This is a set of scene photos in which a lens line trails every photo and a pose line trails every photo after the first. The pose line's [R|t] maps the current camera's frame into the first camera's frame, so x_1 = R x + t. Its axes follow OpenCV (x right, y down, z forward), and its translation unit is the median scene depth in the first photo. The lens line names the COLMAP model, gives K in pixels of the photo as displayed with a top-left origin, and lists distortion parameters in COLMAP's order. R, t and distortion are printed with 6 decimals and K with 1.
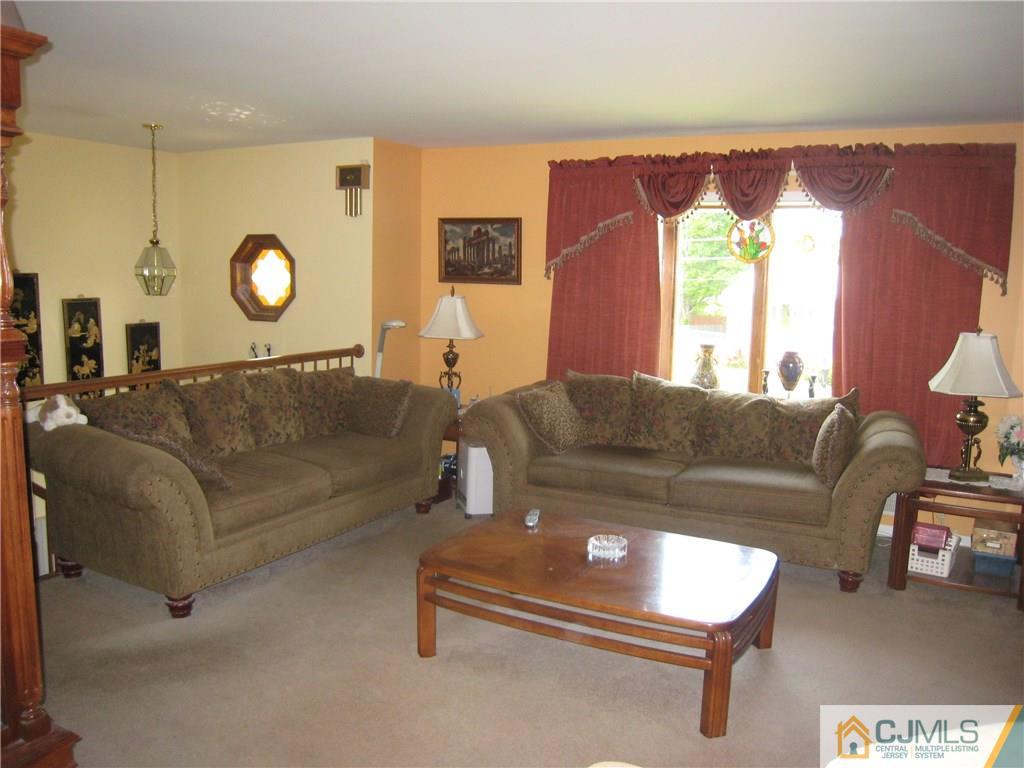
lens RADIAL K [[836.7, 0, 507.5], [0, 836.7, 388.4], [0, 0, 1]] dist [-0.133592, 0.103167]
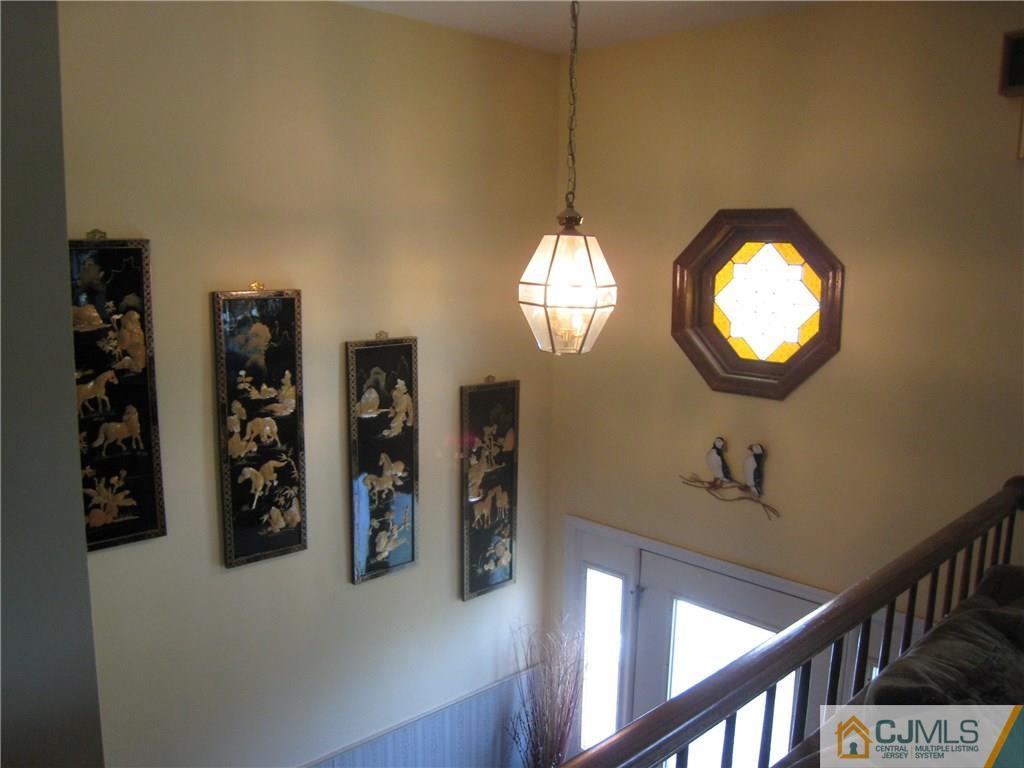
lens RADIAL K [[836.7, 0, 513.6], [0, 836.7, 385.9], [0, 0, 1]] dist [-0.133592, 0.103167]
pose [[0.957560, 0.041774, -0.285190, -0.324216], [-0.038494, 0.999113, 0.017099, -0.100272], [0.285651, -0.005396, 0.958318, 0.575253]]
